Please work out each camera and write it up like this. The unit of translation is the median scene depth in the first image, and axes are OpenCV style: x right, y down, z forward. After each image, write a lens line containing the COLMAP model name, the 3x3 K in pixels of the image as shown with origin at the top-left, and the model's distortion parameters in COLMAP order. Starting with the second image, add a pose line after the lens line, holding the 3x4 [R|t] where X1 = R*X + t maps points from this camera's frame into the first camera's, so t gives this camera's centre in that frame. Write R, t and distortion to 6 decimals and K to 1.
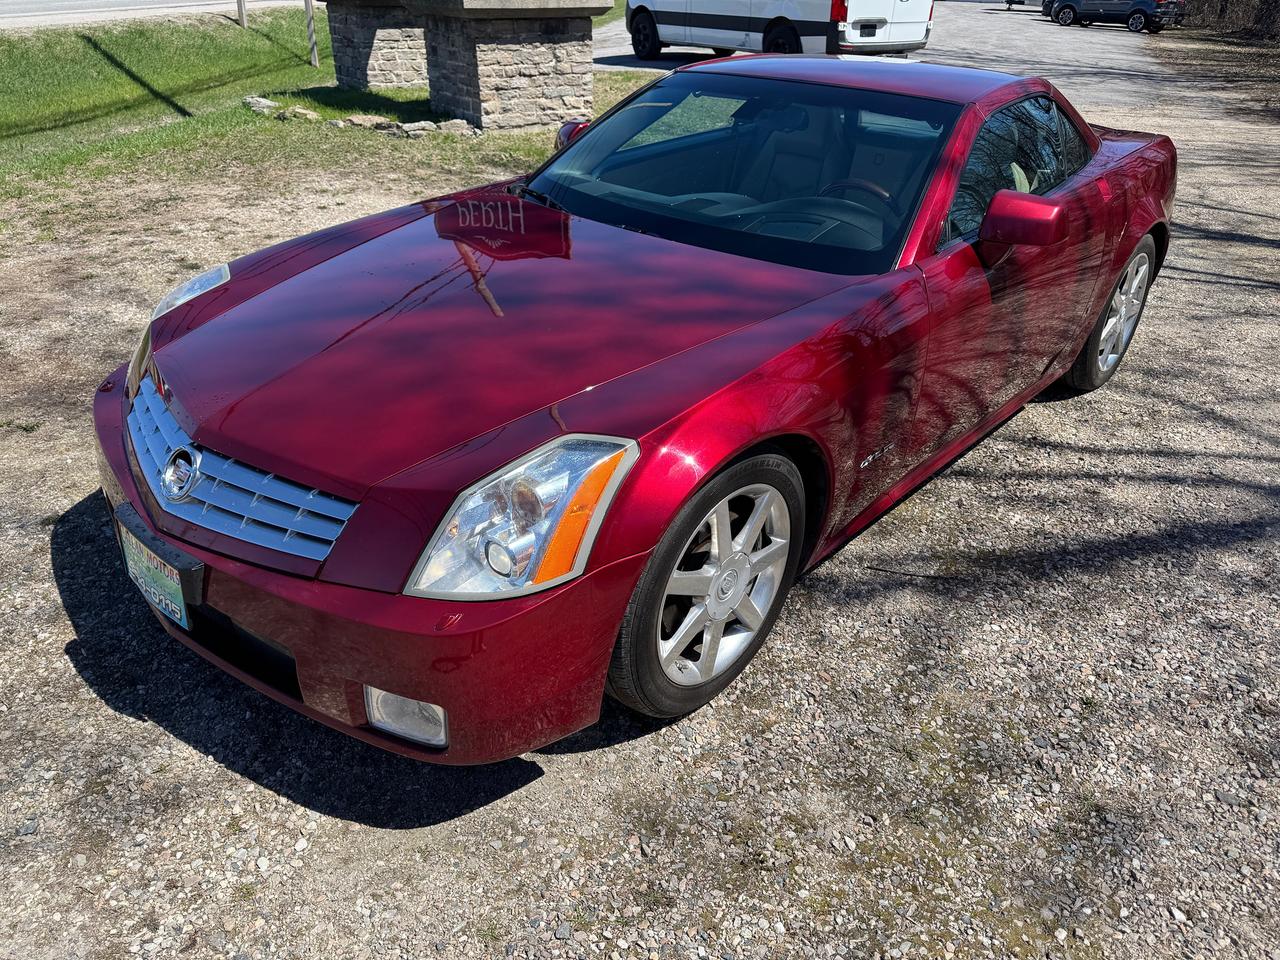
lens RADIAL K [[917.3, 0, 640.0], [0, 917.3, 480.0], [0, 0, 1]] dist [0.008473, -0.000288]
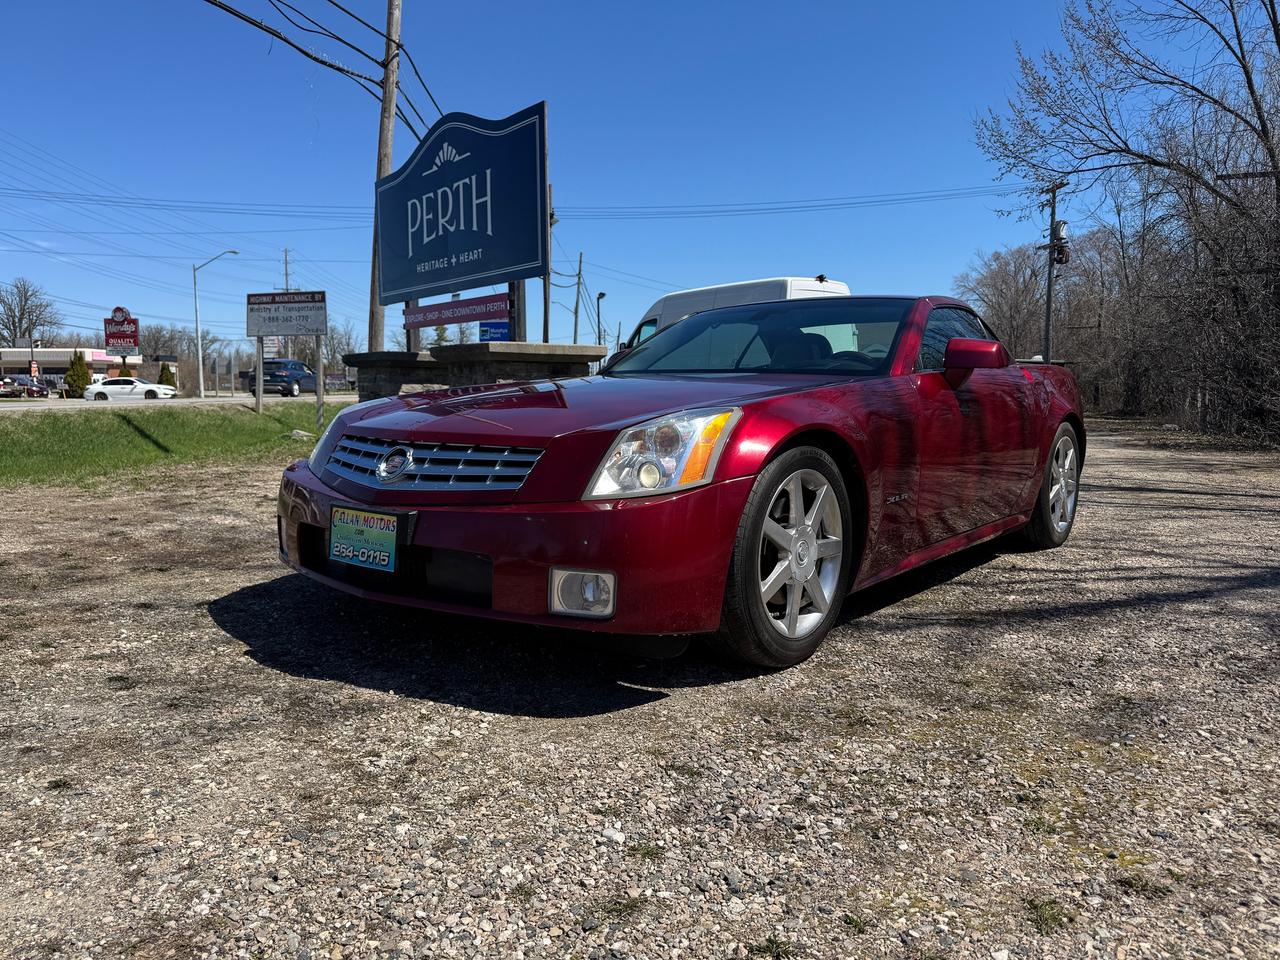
lens RADIAL K [[956.1, 0, 619.1], [0, 956.1, 480.5], [0, 0, 1]] dist [0.019717, -0.003706]
pose [[0.998924, -0.005688, 0.046022, -0.184163], [0.025201, 0.899699, -0.435782, 0.491659], [-0.038927, 0.436473, 0.898875, -0.204220]]
